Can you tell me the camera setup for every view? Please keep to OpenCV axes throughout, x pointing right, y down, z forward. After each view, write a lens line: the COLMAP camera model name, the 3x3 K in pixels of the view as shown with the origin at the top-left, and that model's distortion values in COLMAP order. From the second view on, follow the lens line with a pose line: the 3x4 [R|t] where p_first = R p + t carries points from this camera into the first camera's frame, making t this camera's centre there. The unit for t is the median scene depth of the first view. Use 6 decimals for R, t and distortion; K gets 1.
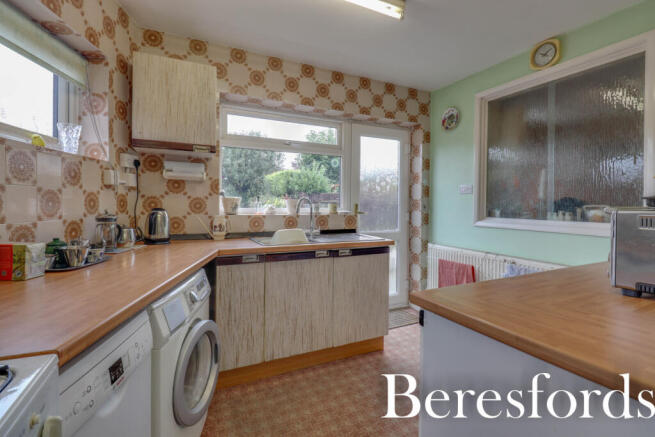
lens RADIAL K [[297.3, 0, 327.7], [0, 297.3, 207.7], [0, 0, 1]] dist [0.001095, -0.016942]
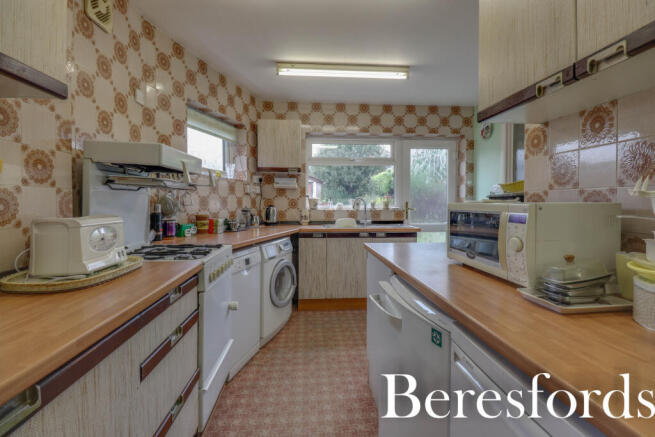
lens RADIAL K [[297.3, 0, 327.7], [0, 297.3, 207.7], [0, 0, 1]] dist [0.001095, -0.016942]
pose [[0.927932, -0.002856, -0.372740, 0.391202], [0.004265, 0.999987, 0.002957, 0.011619], [0.372726, -0.004334, 0.927931, -0.501106]]
